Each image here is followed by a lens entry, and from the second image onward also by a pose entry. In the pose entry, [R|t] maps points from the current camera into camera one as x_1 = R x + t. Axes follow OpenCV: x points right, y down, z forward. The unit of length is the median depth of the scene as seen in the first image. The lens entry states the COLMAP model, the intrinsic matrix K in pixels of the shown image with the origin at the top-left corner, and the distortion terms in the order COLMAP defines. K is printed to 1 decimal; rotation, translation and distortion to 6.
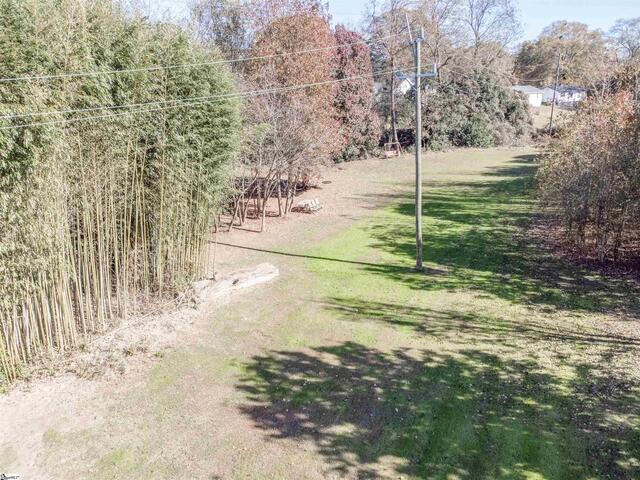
lens RADIAL K [[476.0, 0, 320.0], [0, 476.0, 240.0], [0, 0, 1]] dist [0.025358, -0.003234]
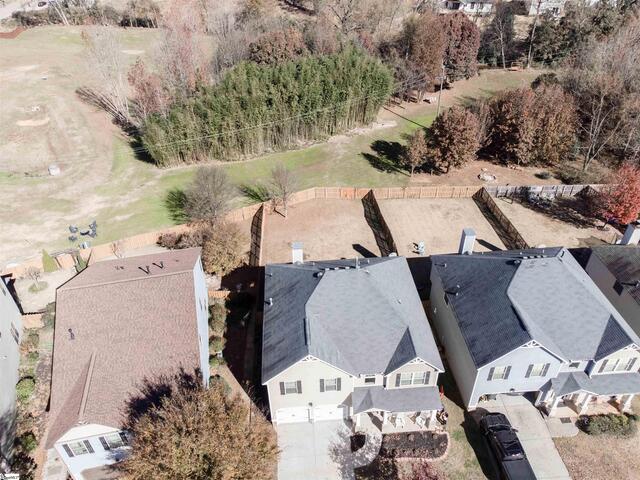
lens RADIAL K [[476.0, 0, 320.0], [0, 476.0, 240.0], [0, 0, 1]] dist [0.025358, -0.003234]
pose [[0.856586, 0.320844, -0.404129, 1.453033], [-0.161212, 0.910385, 0.381064, -0.524696], [0.490175, -0.261263, 0.831547, -3.183031]]
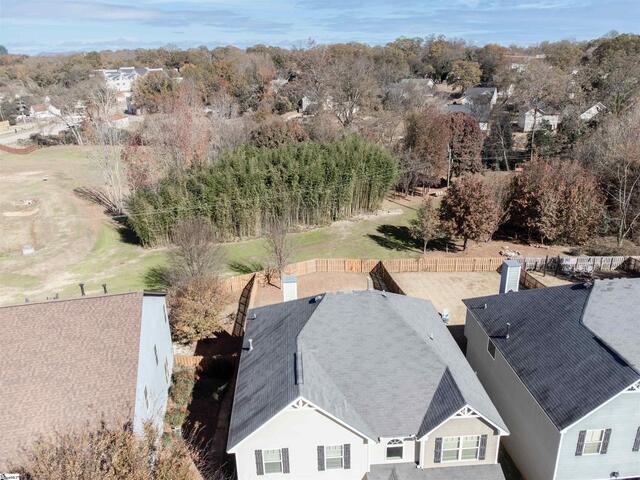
lens RADIAL K [[476.0, 0, 320.0], [0, 476.0, 240.0], [0, 0, 1]] dist [0.025358, -0.003234]
pose [[0.852873, 0.193068, -0.485111, 1.374105], [-0.159591, 0.981050, 0.109869, -0.021852], [0.497130, -0.016285, 0.867523, -2.850084]]
